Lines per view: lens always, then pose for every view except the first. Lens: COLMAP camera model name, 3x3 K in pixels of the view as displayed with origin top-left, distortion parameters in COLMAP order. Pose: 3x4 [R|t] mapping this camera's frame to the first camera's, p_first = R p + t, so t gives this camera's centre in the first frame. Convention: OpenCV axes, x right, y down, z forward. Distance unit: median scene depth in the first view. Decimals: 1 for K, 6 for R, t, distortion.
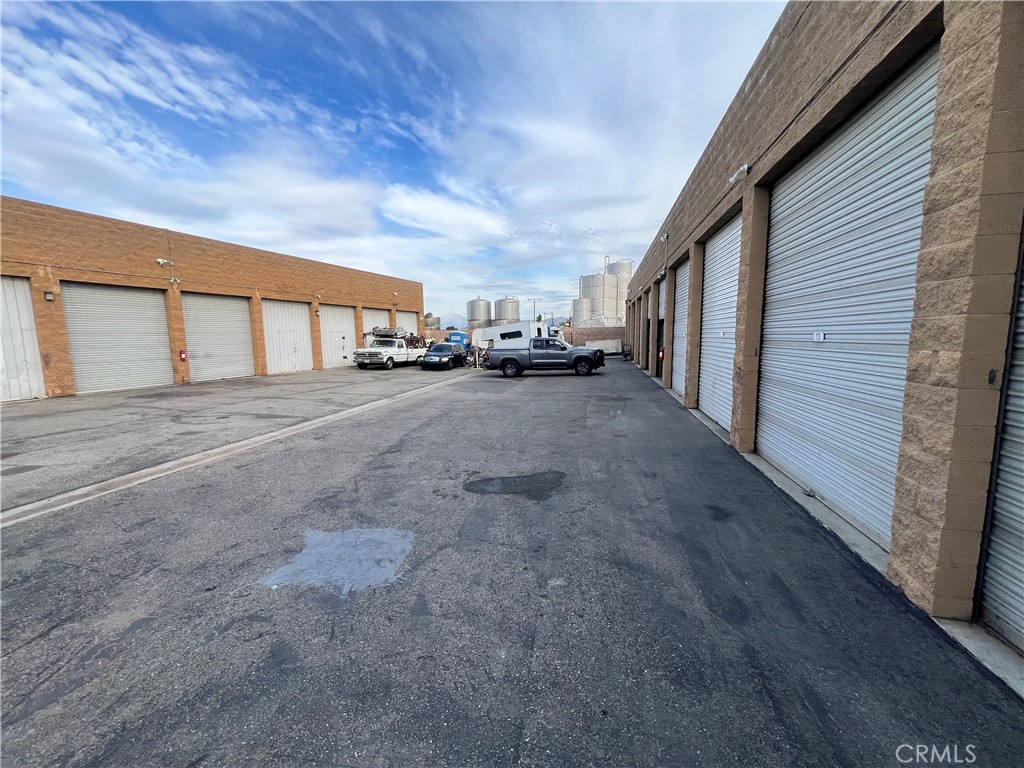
lens RADIAL K [[405.4, 0, 512.0], [0, 405.4, 384.0], [0, 0, 1]] dist [-0.001448, -0.000056]
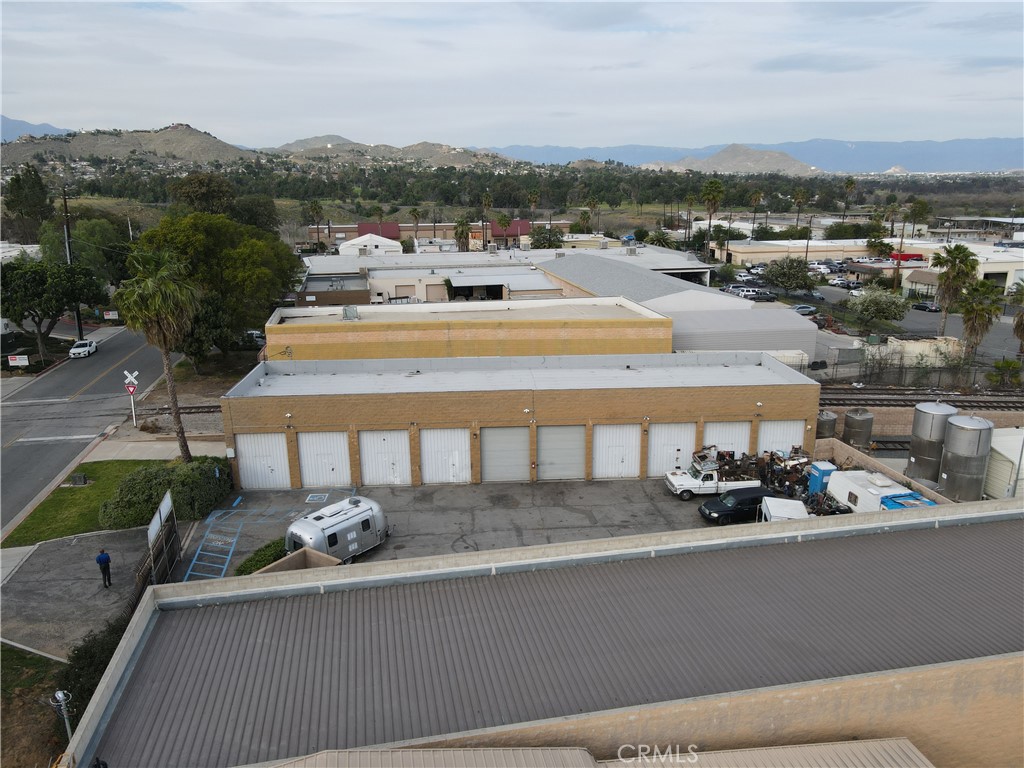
lens RADIAL K [[746.5, 0, 512.0], [0, 746.5, 384.0], [0, 0, 1]] dist [0.005242, 0.002833]
pose [[0.398794, 0.248281, -0.882791, 1.428261], [-0.109954, 0.968653, 0.222758, -0.887374], [0.910425, 0.008232, 0.413593, -0.237551]]
